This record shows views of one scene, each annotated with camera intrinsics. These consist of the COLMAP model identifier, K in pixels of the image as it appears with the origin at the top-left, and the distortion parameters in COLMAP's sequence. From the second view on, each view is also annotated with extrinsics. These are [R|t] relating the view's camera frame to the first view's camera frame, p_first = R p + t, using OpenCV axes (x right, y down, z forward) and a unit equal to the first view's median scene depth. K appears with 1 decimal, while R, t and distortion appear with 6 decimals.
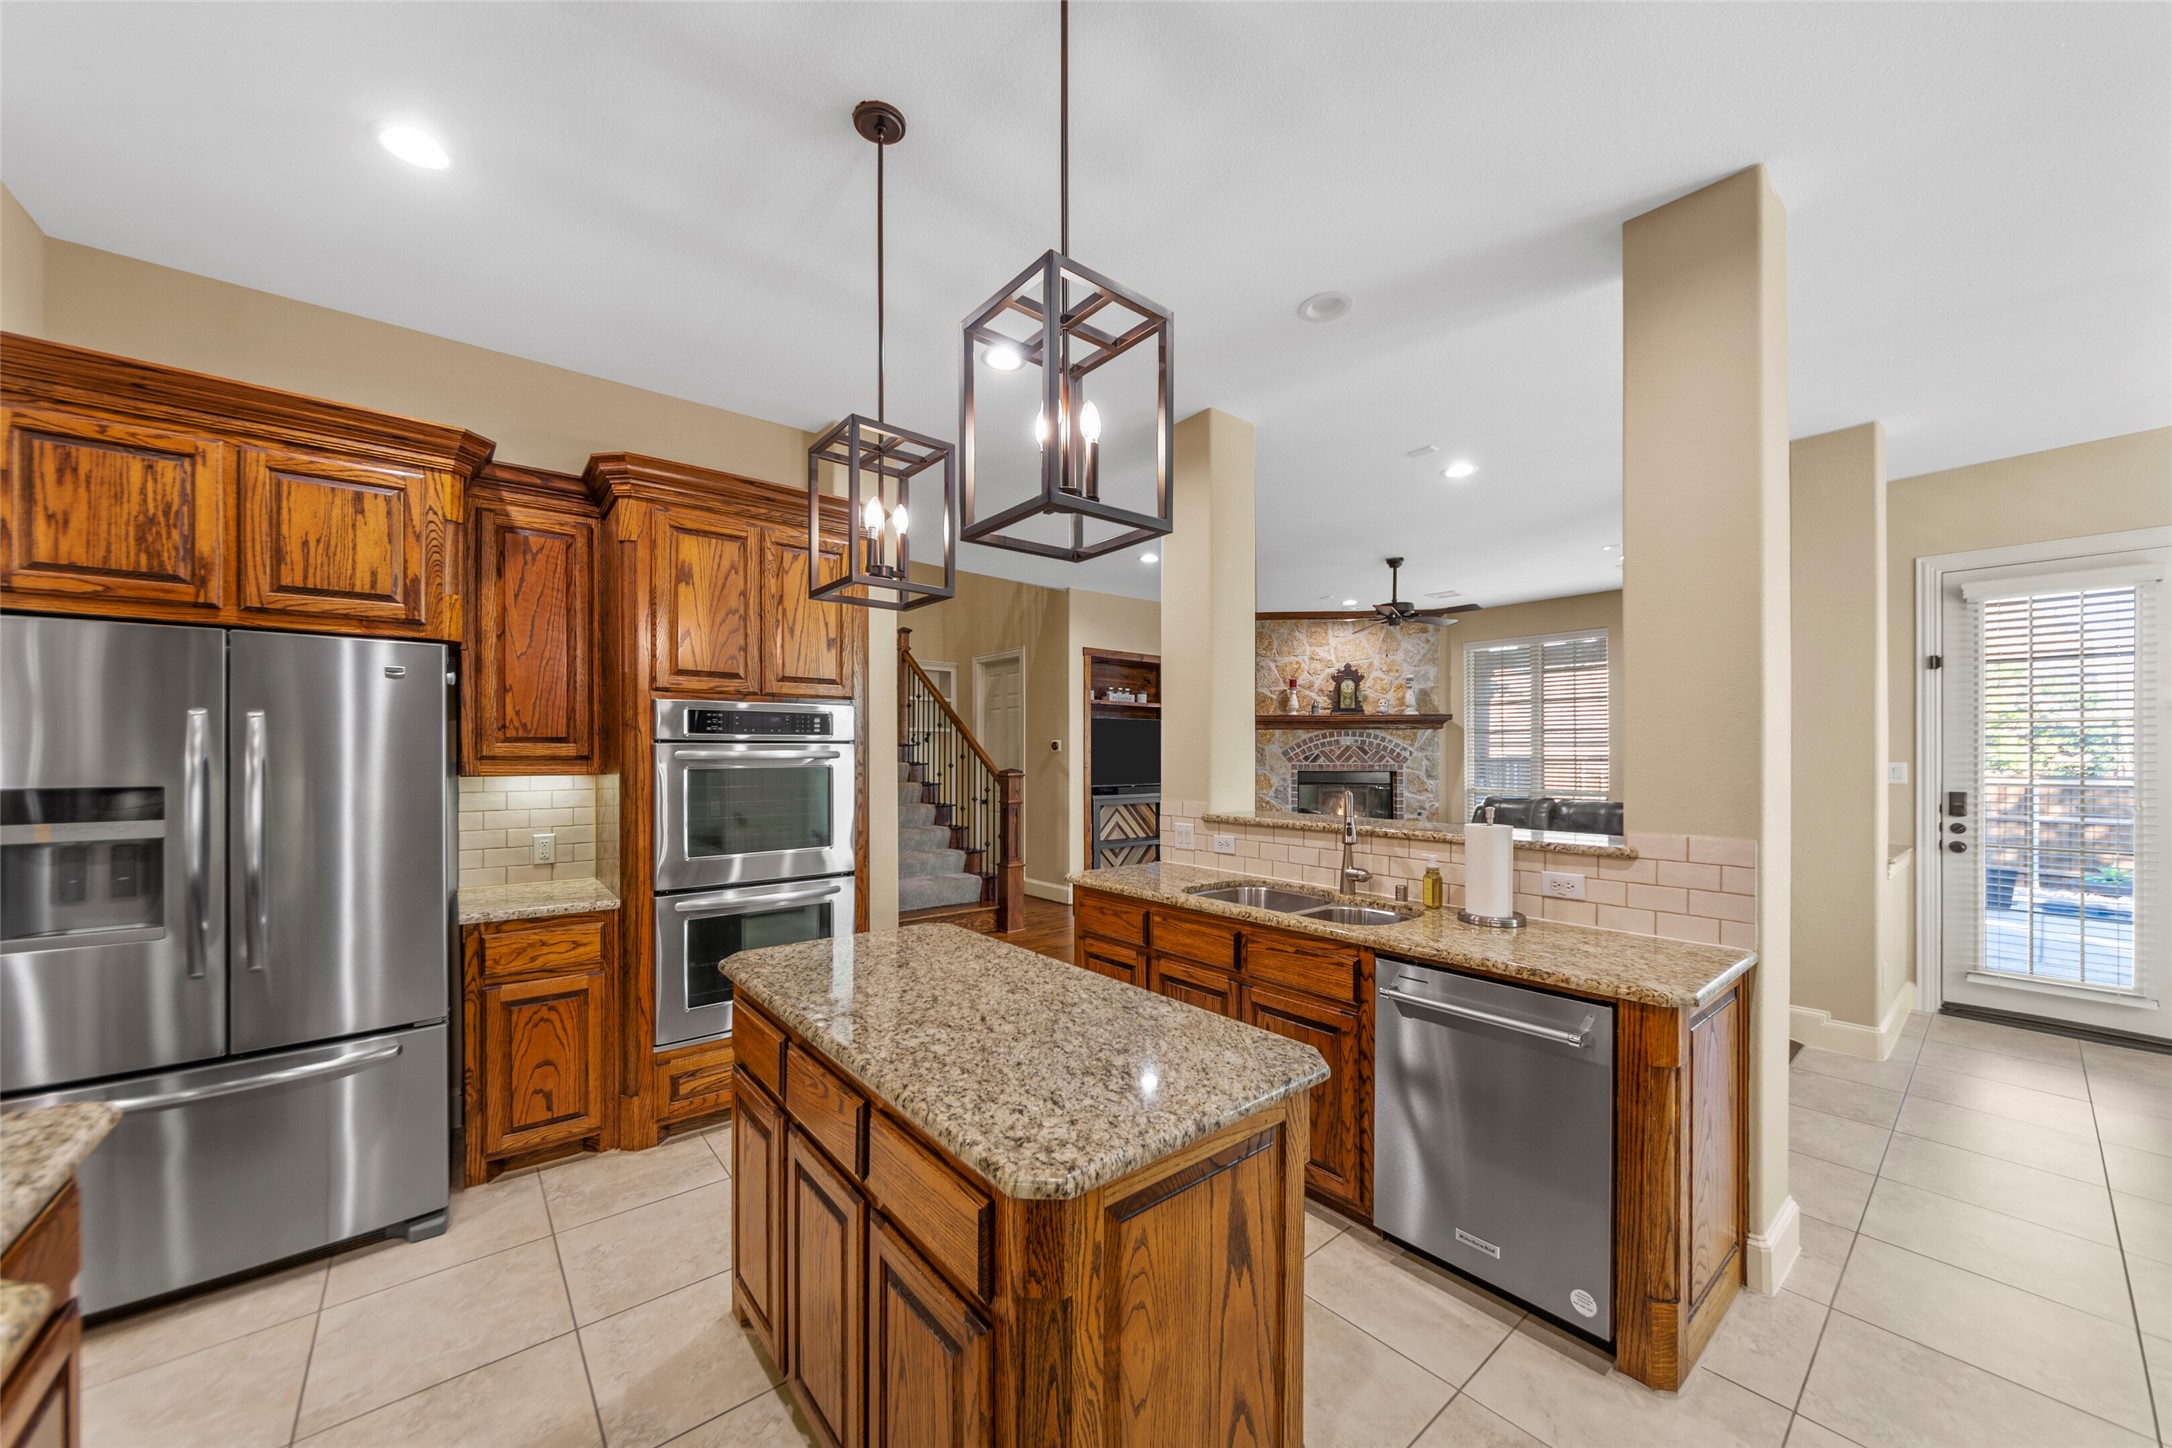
lens RADIAL K [[779.1, 0, 1089.3], [0, 779.1, 747.9], [0, 0, 1]] dist [-0.002411, -0.000375]
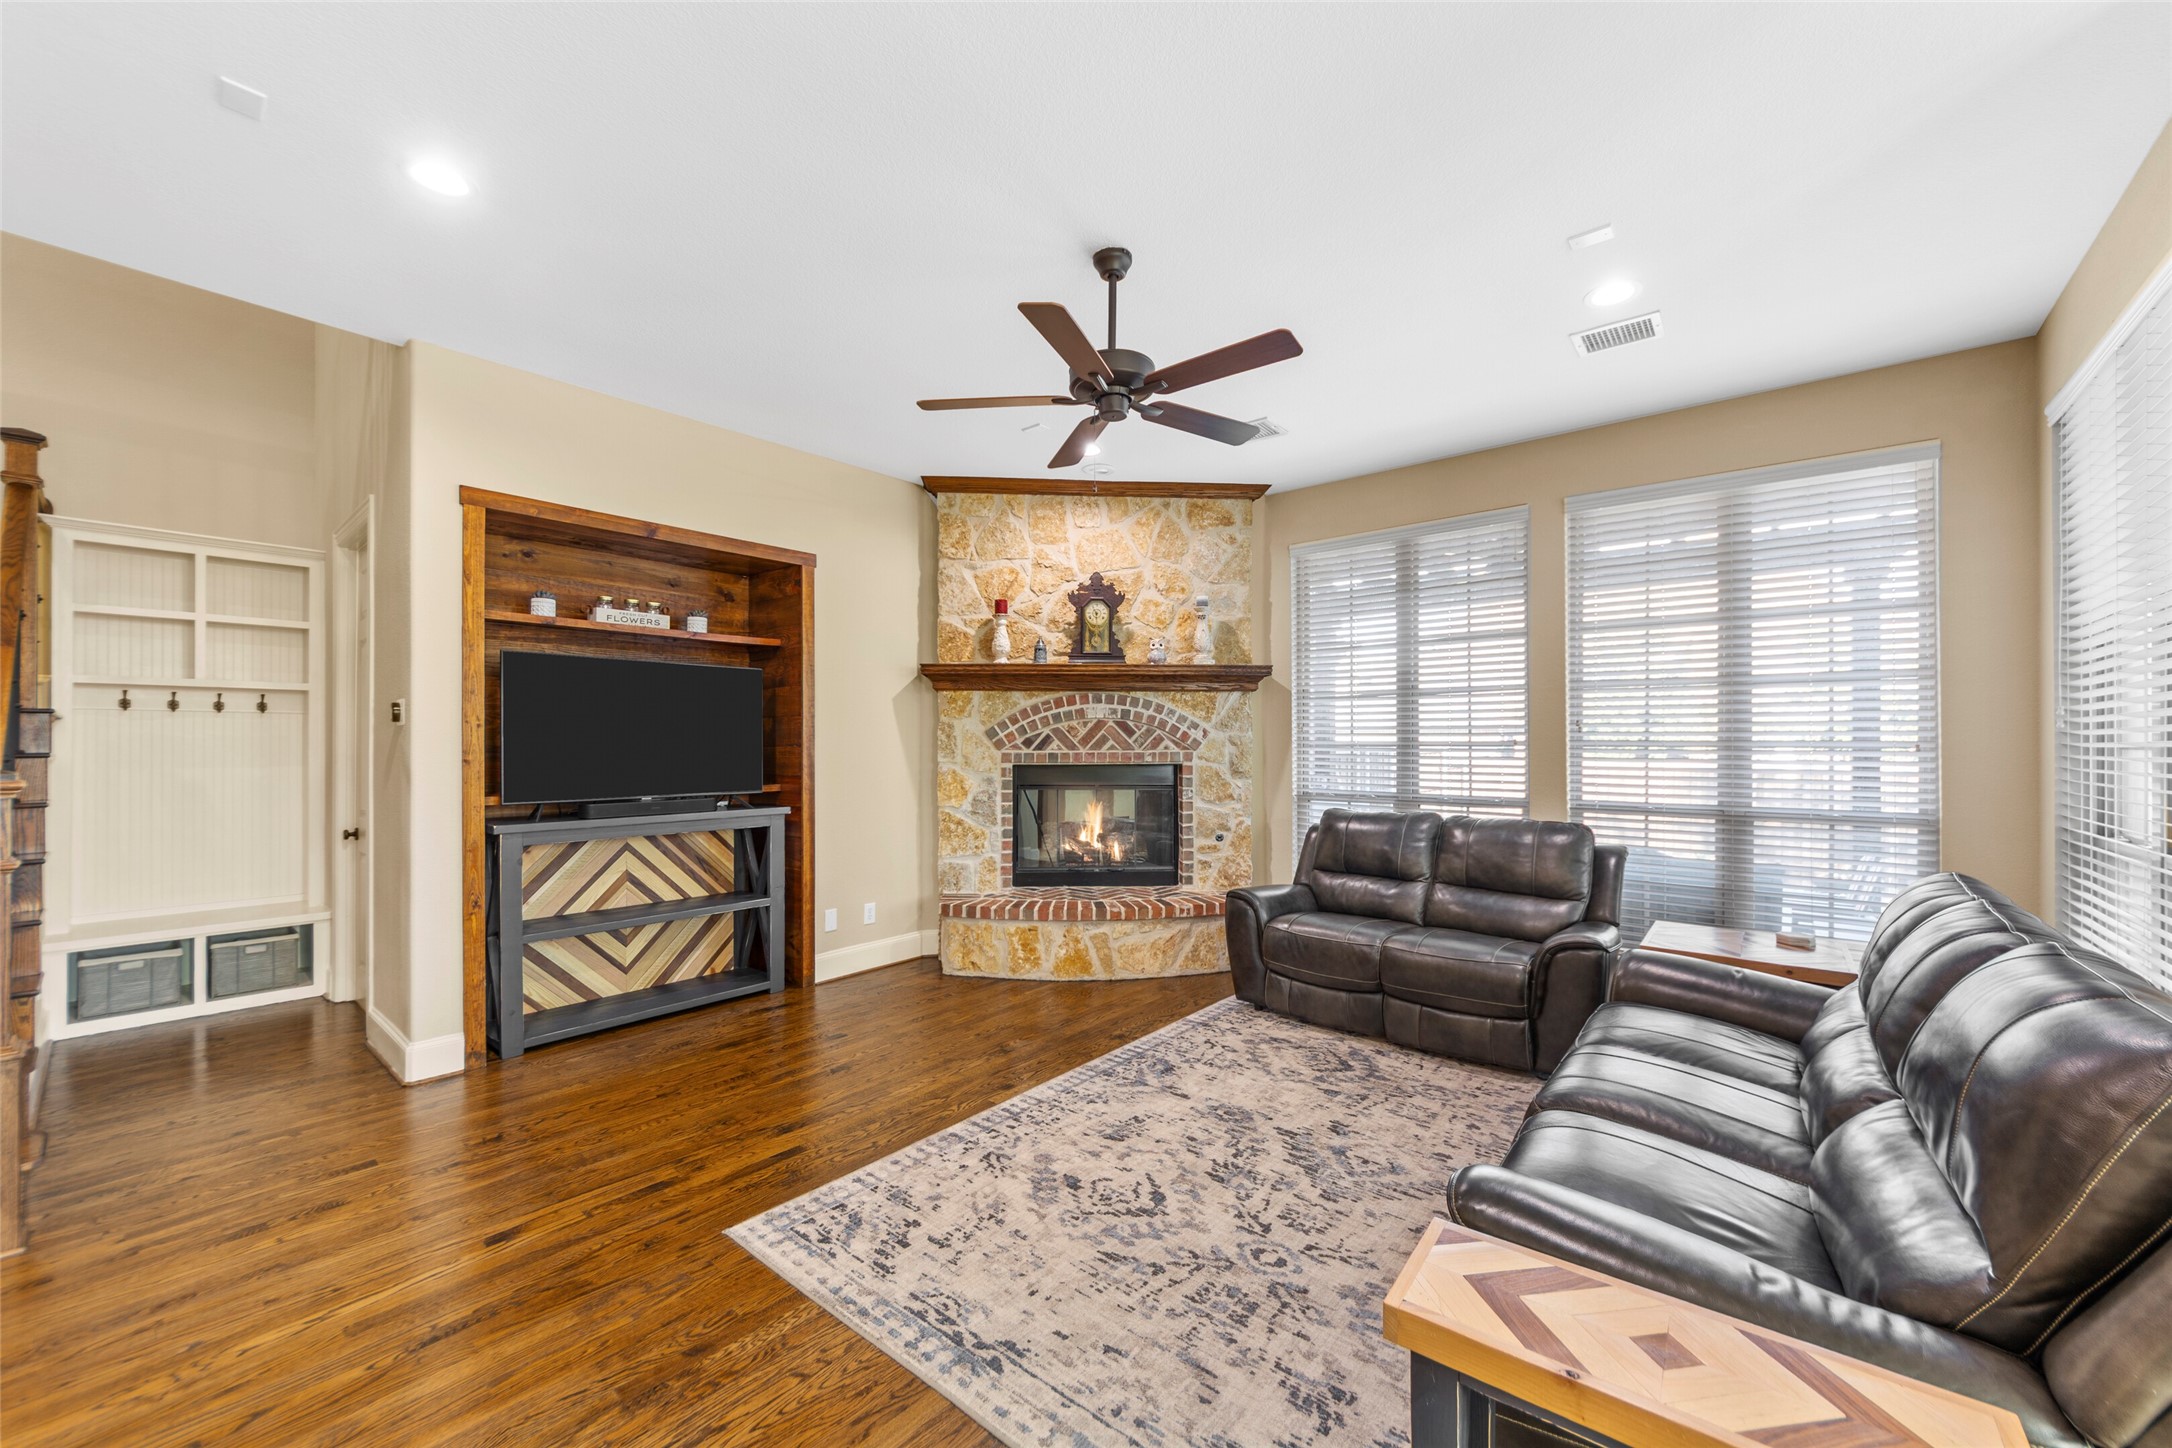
lens RADIAL K [[825.3, 0, 1092.9], [0, 825.3, 743.5], [0, 0, 1]] dist [0.006777, -0.000138]
pose [[0.983175, -0.002041, 0.182653, 0.219322], [0.000576, 0.999967, 0.008071, 0.009509], [-0.182664, -0.007830, 0.983144, 0.413365]]
